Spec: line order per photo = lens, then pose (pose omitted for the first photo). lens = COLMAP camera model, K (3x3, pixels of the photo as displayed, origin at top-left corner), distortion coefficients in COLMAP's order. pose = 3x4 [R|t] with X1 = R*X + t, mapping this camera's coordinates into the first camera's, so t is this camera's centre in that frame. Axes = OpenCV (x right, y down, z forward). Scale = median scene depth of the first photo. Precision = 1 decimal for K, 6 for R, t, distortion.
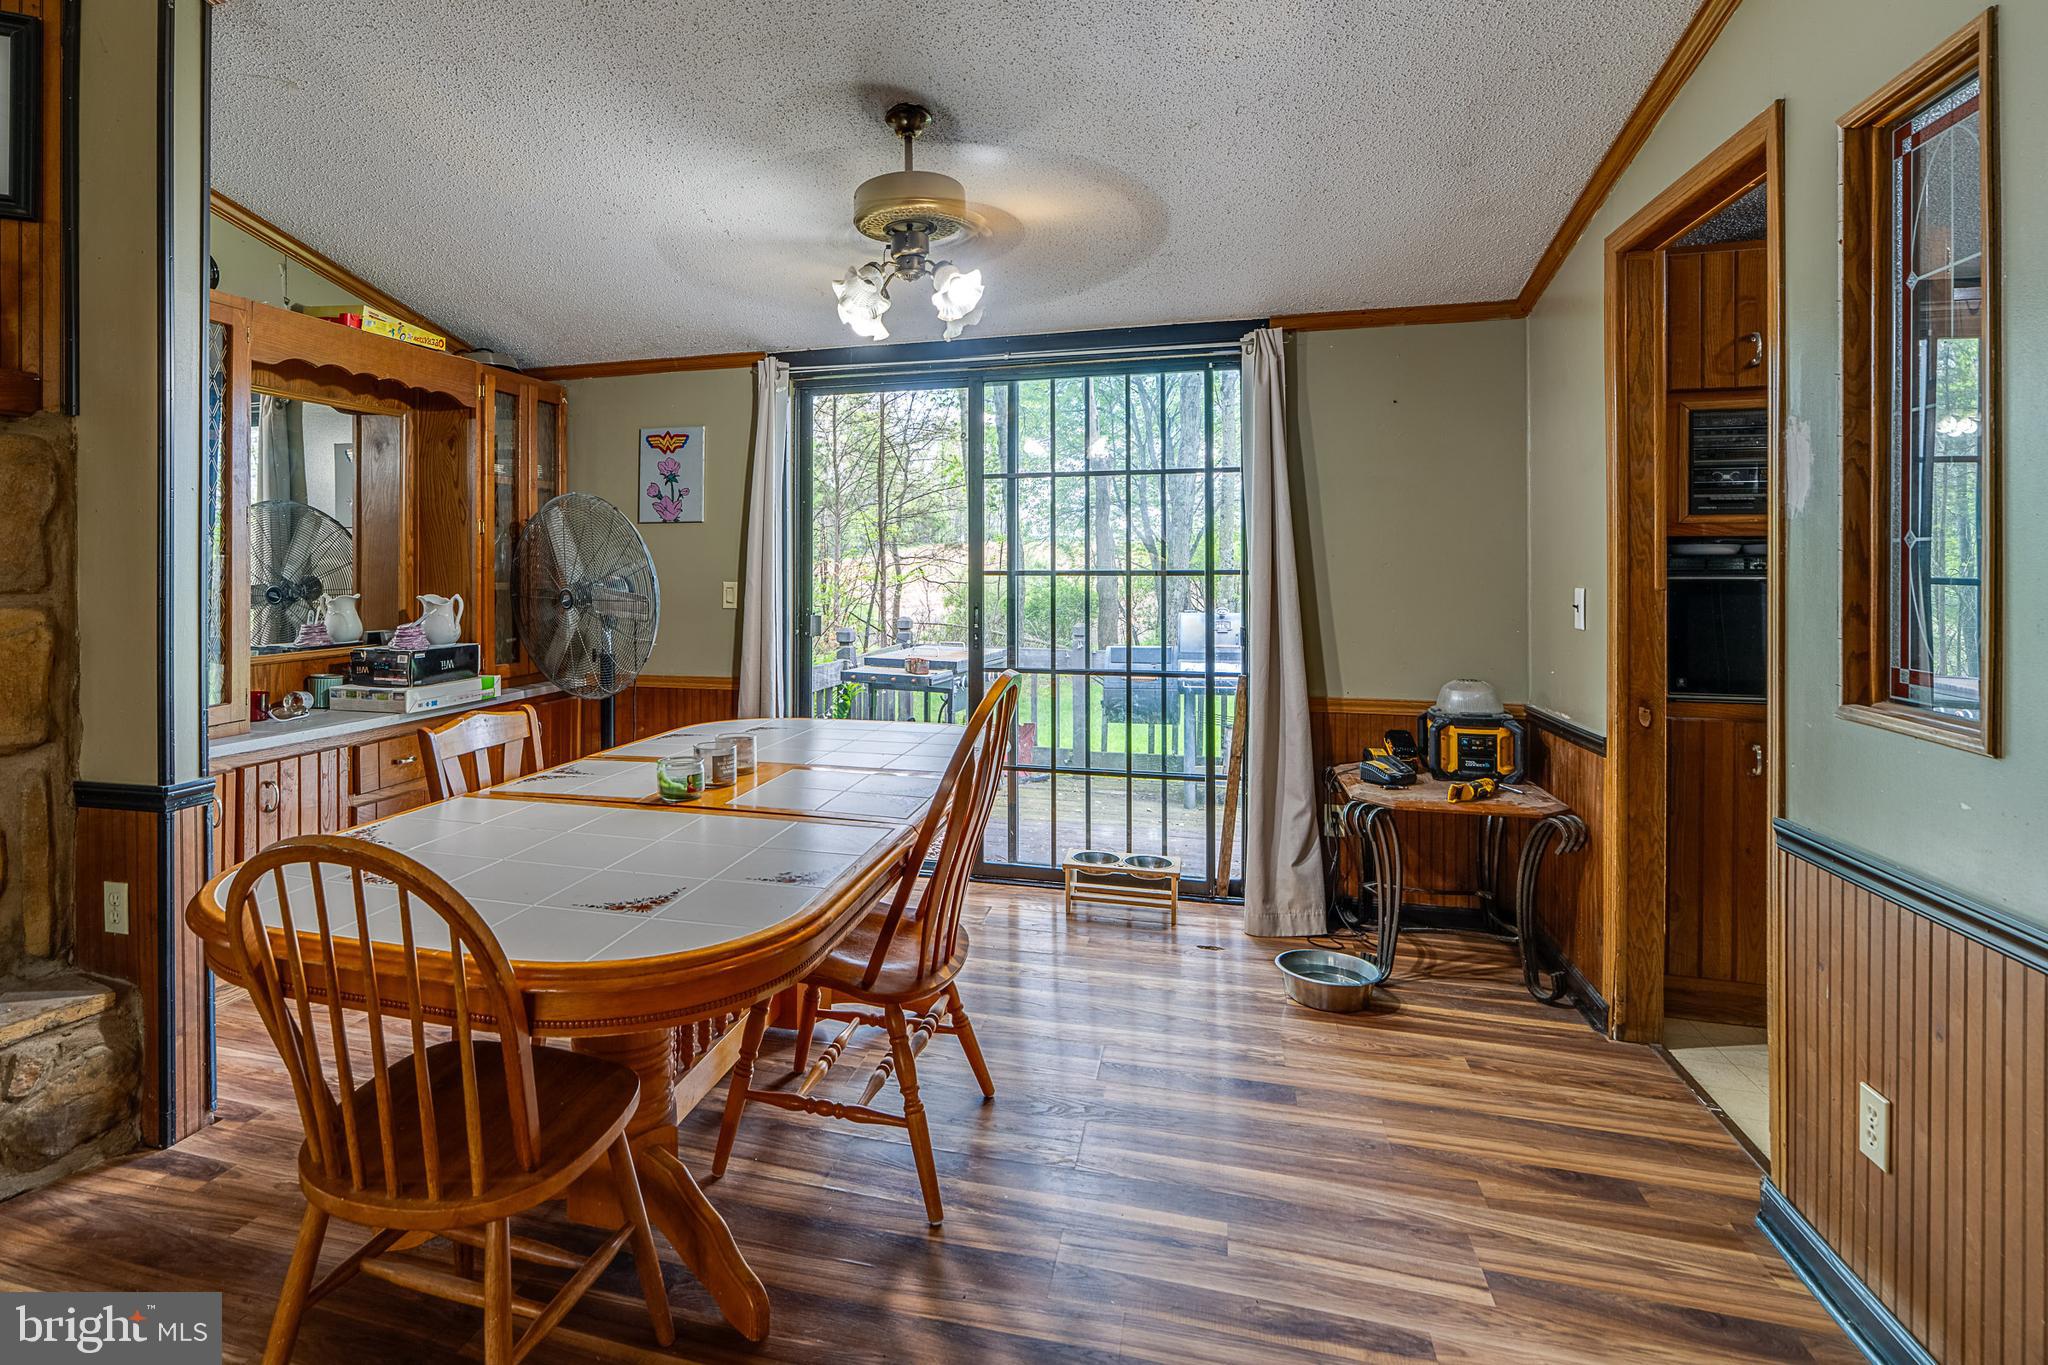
lens RADIAL K [[1078.7, 0, 859.9], [0, 1078.7, 557.1], [0, 0, 1]] dist [0.000960, 0.000247]
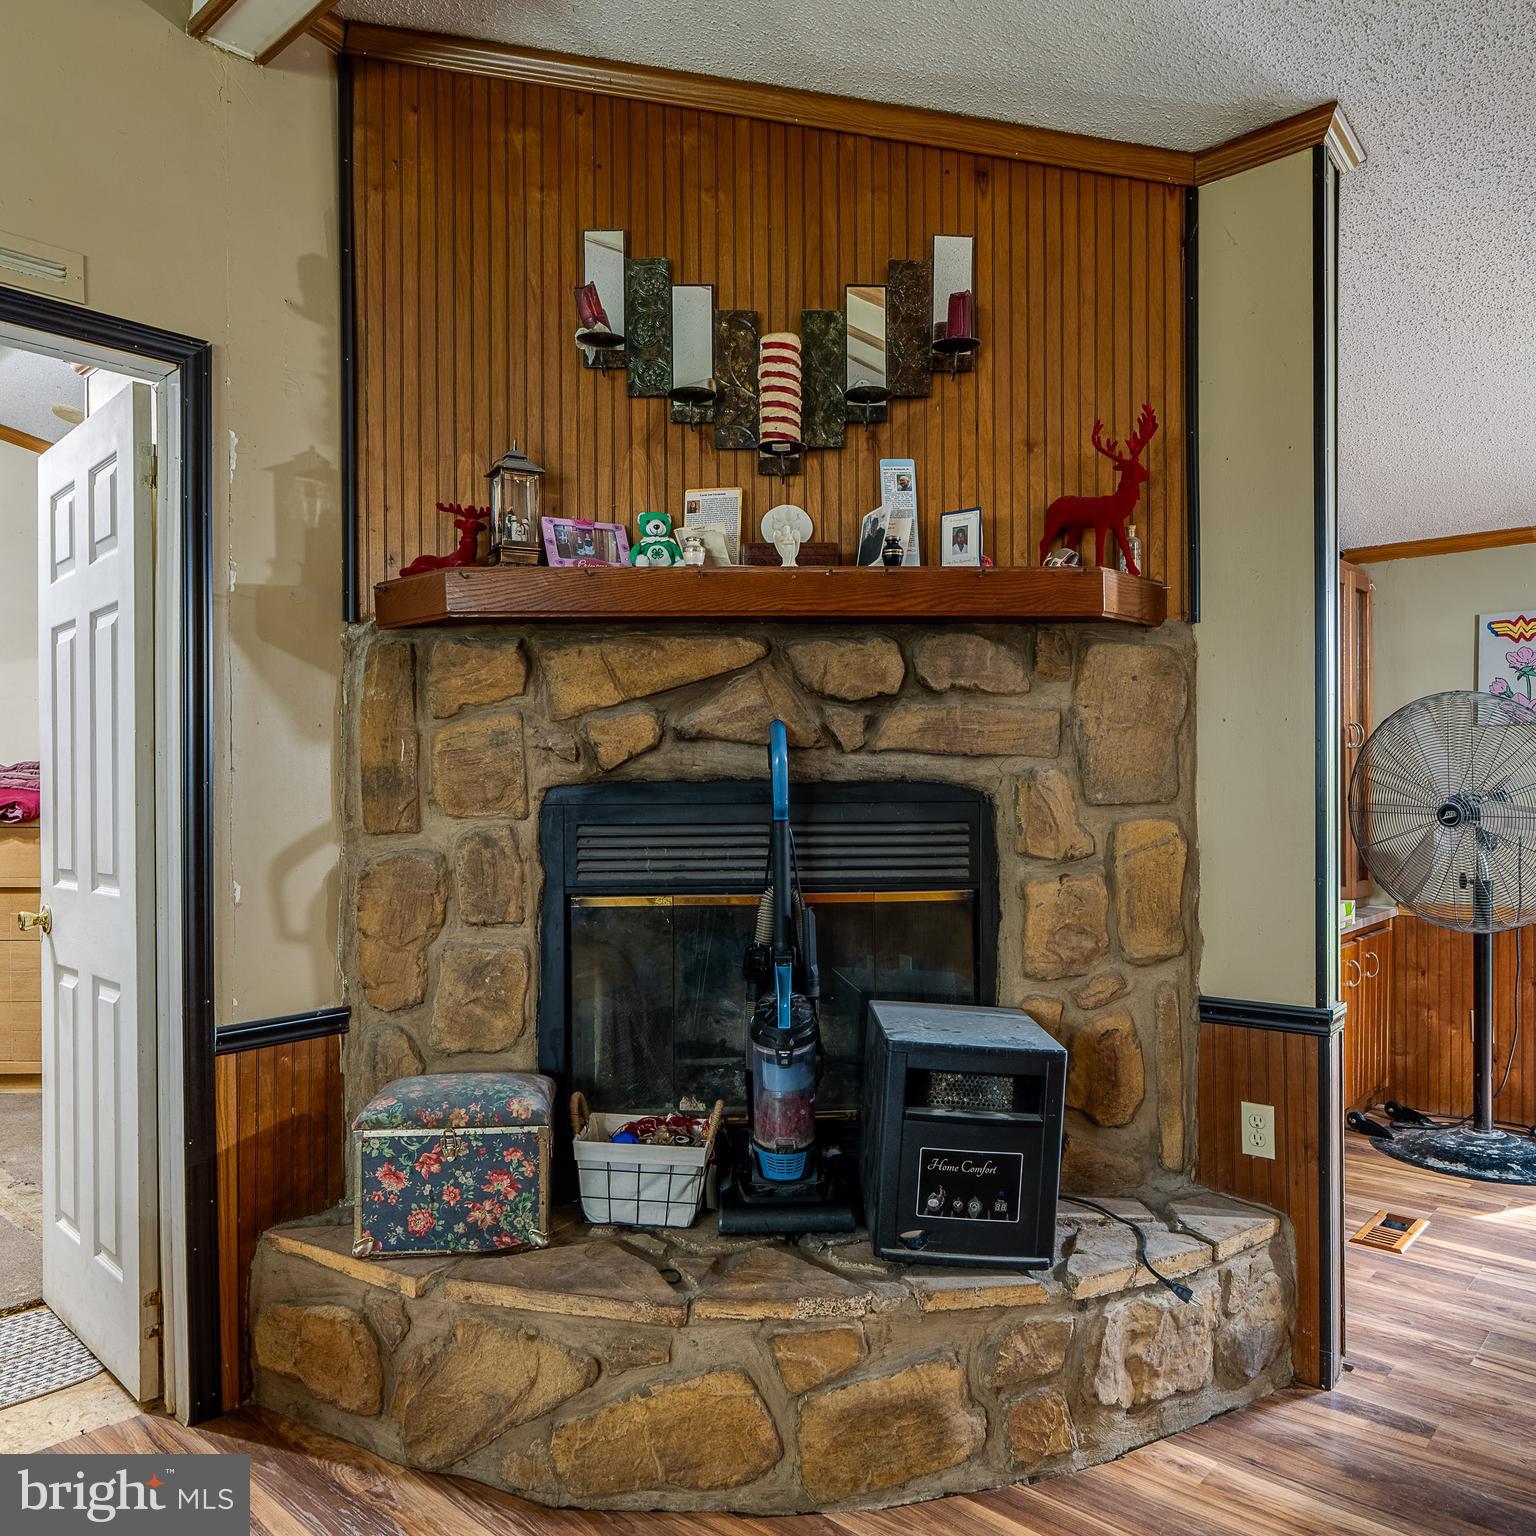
lens RADIAL K [[1183.0, 0, 760.3], [0, 1183.0, 781.7], [0, 0, 1]] dist [-0.001777, -0.003237]
pose [[0.915230, -0.002424, -0.402925, -0.597537], [0.006365, 0.999944, 0.008443, 0.001132], [0.402882, -0.010292, 0.915194, -0.128866]]
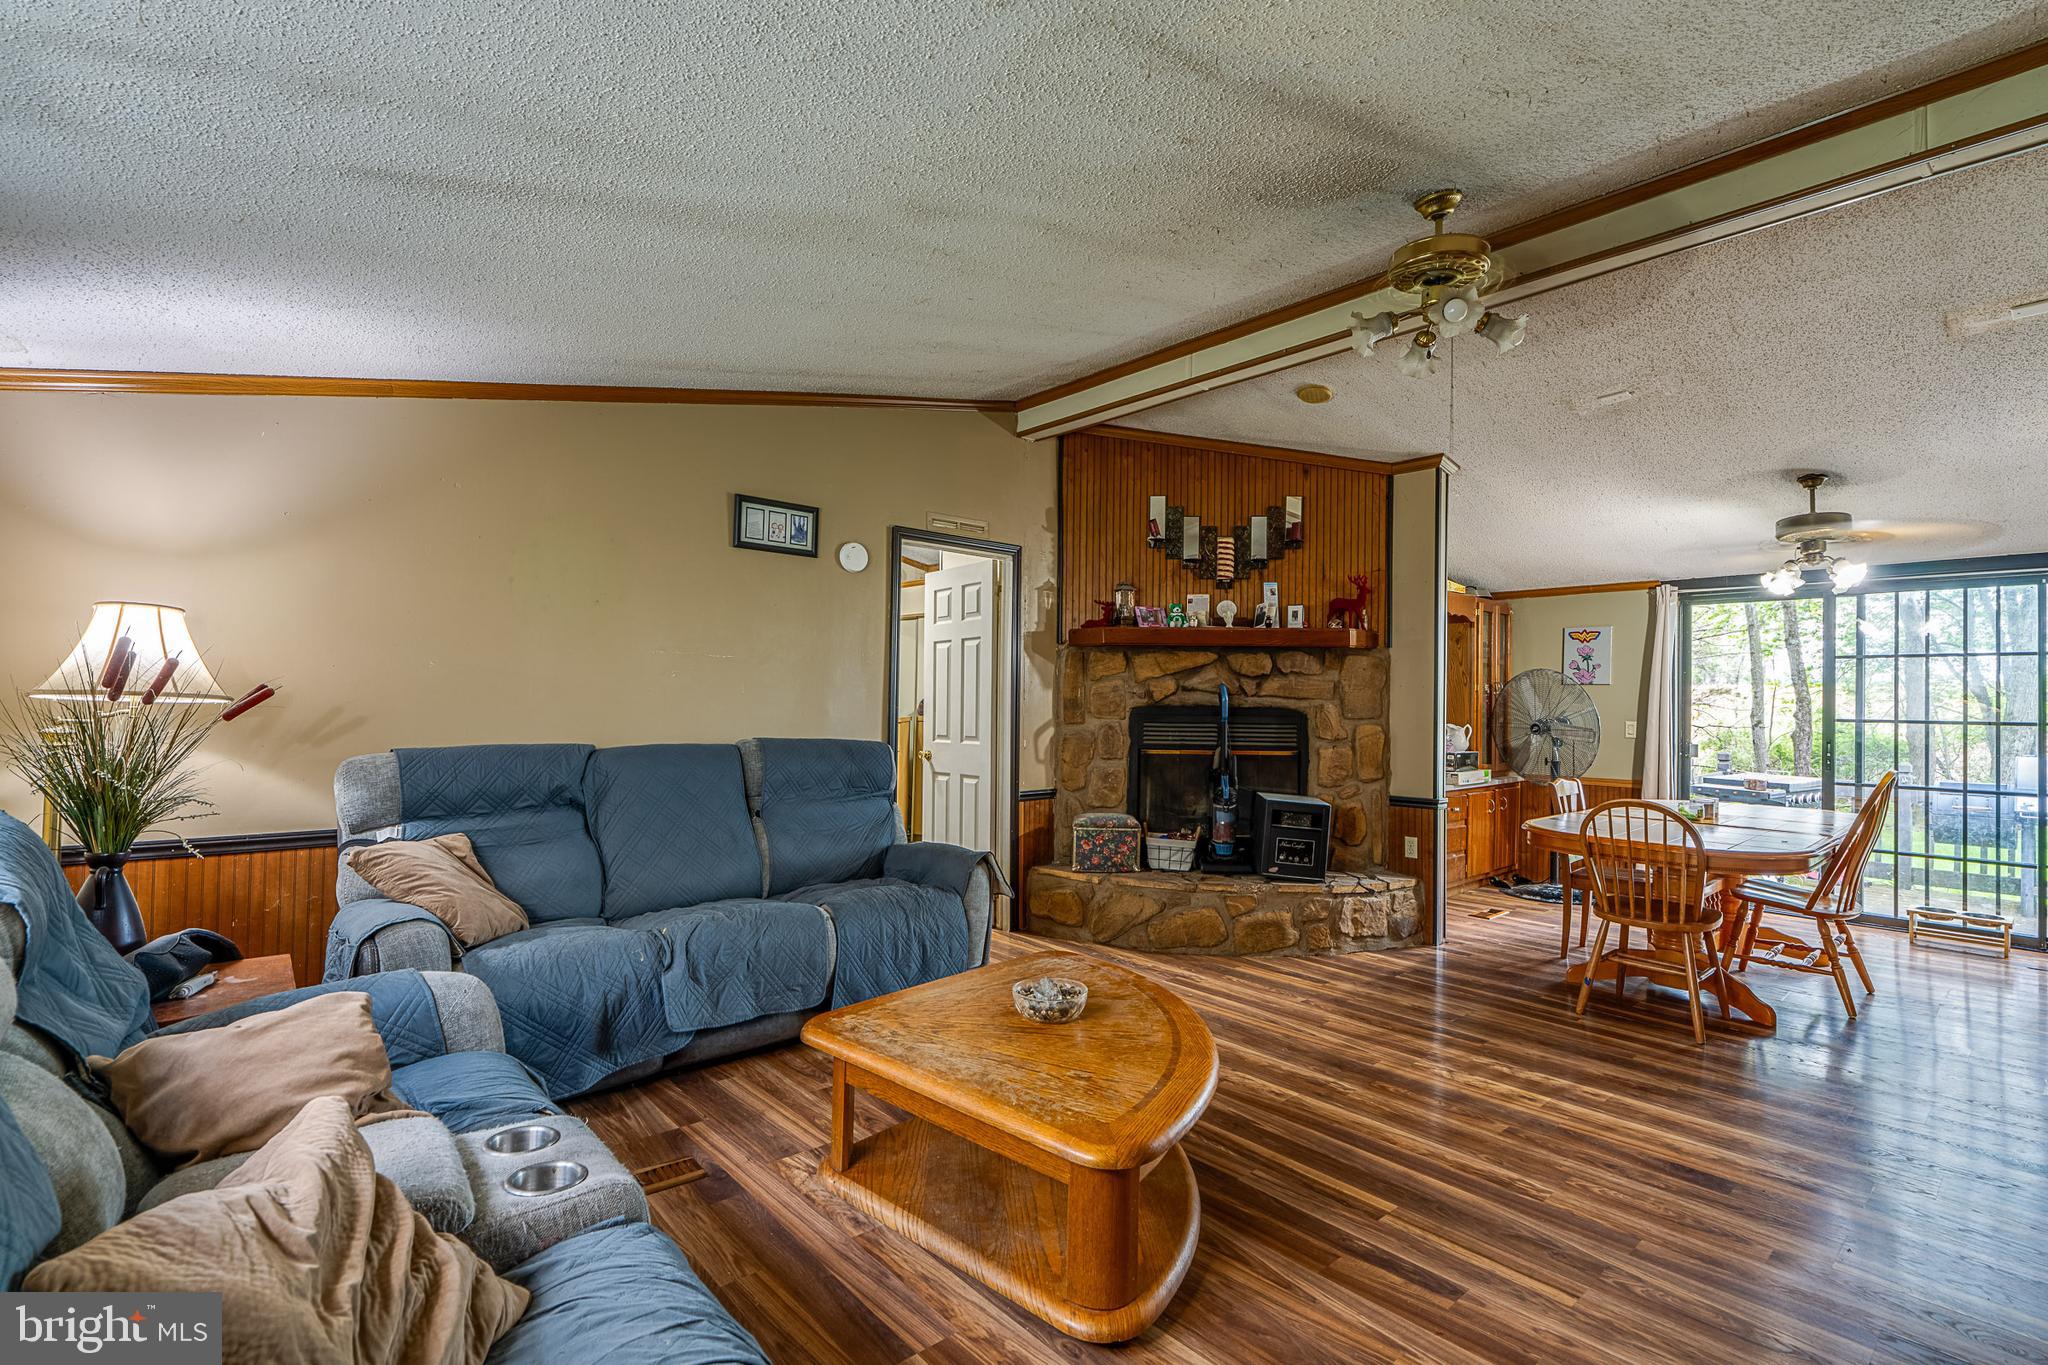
lens RADIAL K [[944.1, 0, 1024.0], [0, 944.1, 682.5], [0, 0, 1]] dist [-0.001344, -0.000035]
pose [[0.863980, 0.005591, -0.503495, -0.329559], [-0.012209, 0.999877, -0.009849, -0.017941], [0.503378, 0.014656, 0.863942, -1.174967]]
